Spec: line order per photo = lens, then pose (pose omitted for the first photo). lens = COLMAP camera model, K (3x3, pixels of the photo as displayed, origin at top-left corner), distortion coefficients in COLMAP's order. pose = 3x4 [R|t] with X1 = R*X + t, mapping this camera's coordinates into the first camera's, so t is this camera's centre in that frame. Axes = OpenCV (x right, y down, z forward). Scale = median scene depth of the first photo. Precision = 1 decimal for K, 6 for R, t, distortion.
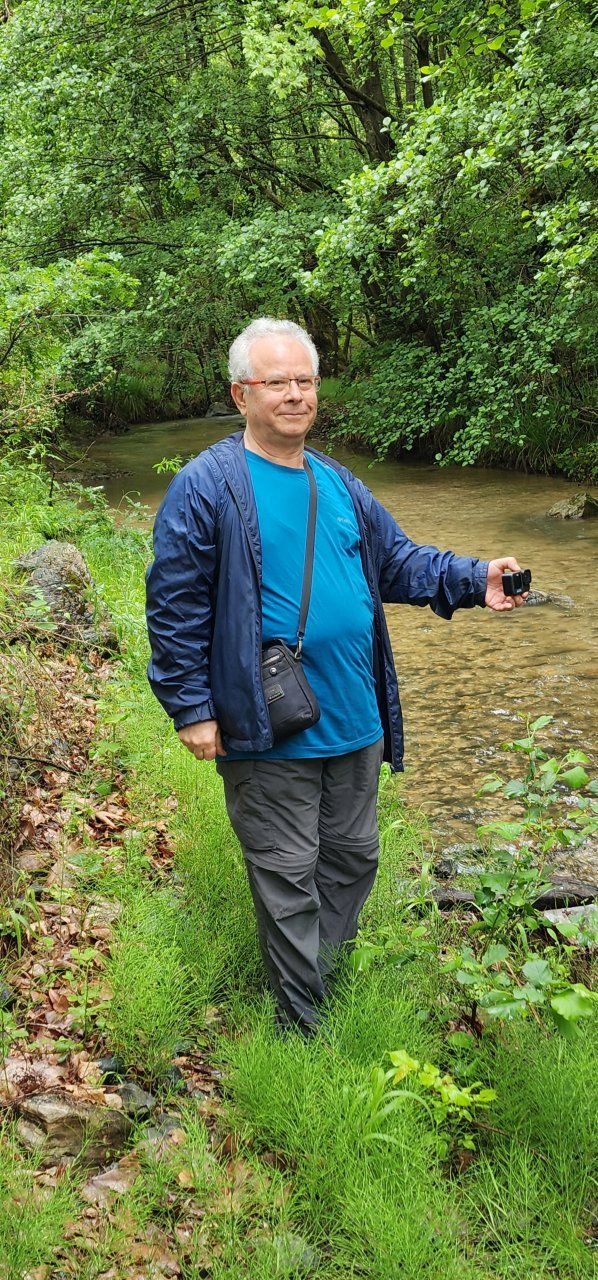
lens RADIAL K [[1392.8, 0, 296.4], [0, 1392.8, 630.6], [0, 0, 1]] dist [0.075148, 0.000000]
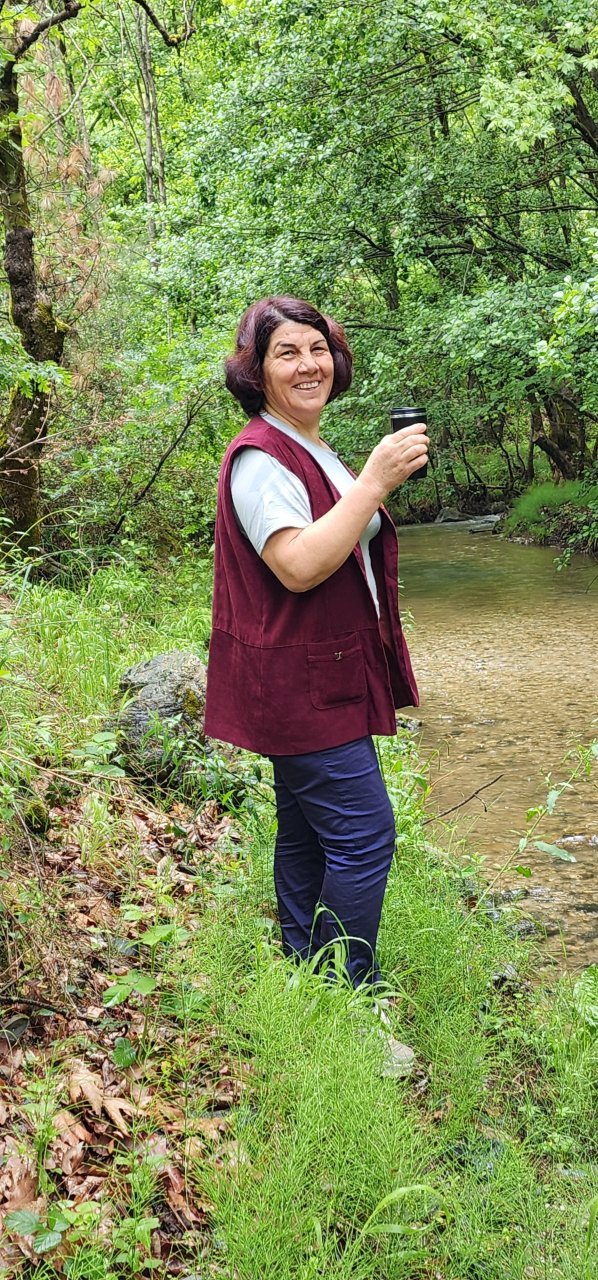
lens RADIAL K [[1463.3, 0, 298.5], [0, 1463.3, 640.5], [0, 0, 1]] dist [0.092394, 0.000000]
pose [[0.986360, 0.031292, -0.161599, 0.009553], [-0.043327, 0.996499, -0.071497, -0.006760], [0.158796, 0.077524, 0.984263, 0.099350]]
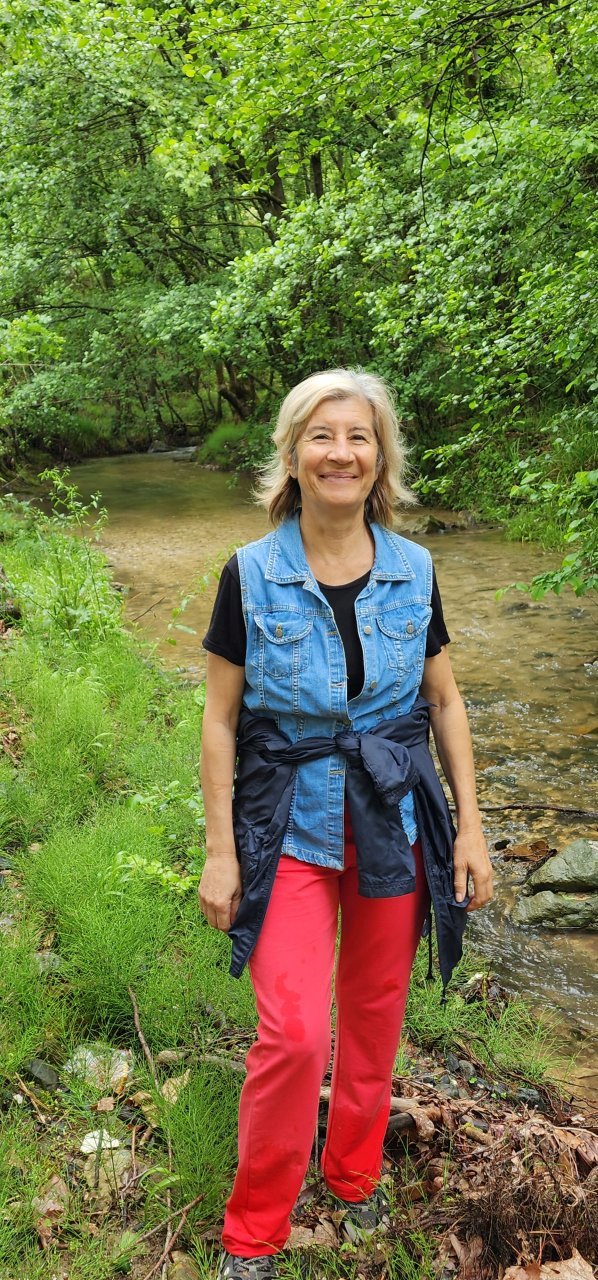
lens RADIAL K [[1174.1, 0, 291.2], [0, 1174.1, 639.4], [0, 0, 1]] dist [0.061410, 0.000000]
pose [[0.998935, 0.006720, 0.045656, 0.031849], [-0.006810, 0.999975, 0.001826, 0.012335], [-0.045643, -0.002135, 0.998956, -0.049407]]
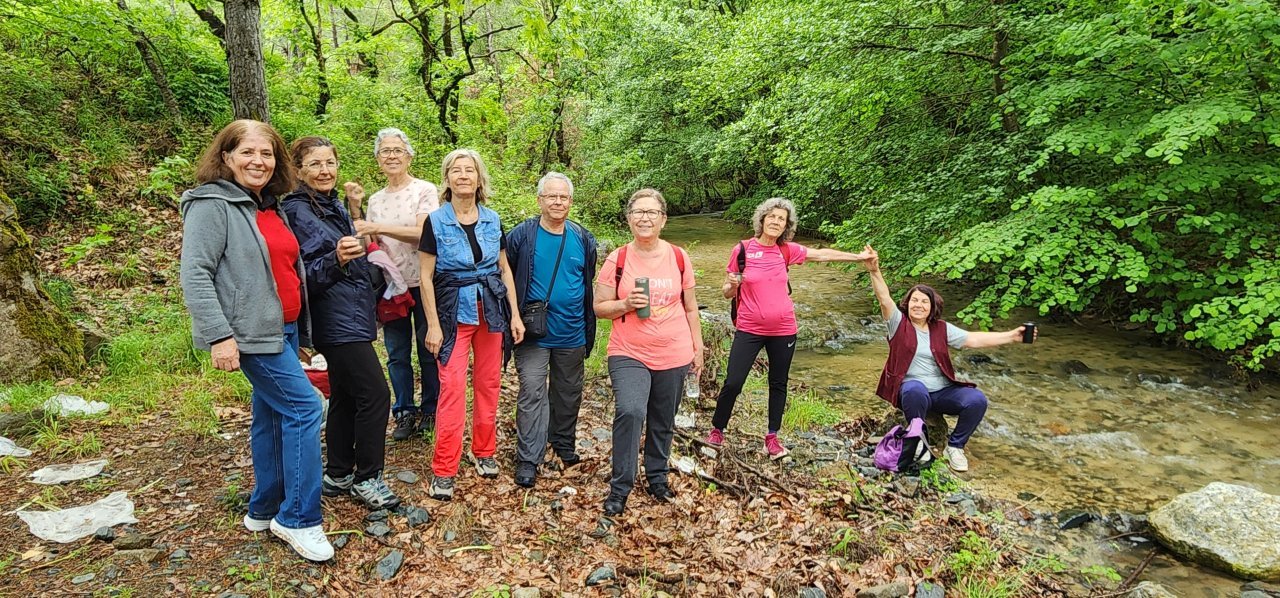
lens RADIAL K [[750.4, 0, 636.1], [0, 750.4, 306.1], [0, 0, 1]] dist [0.003619, 0.000082]
pose [[0.983935, 0.052966, -0.170487, 0.104091], [-0.058560, 0.997893, -0.027949, 0.068820], [0.168647, 0.037484, 0.984963, -0.383134]]
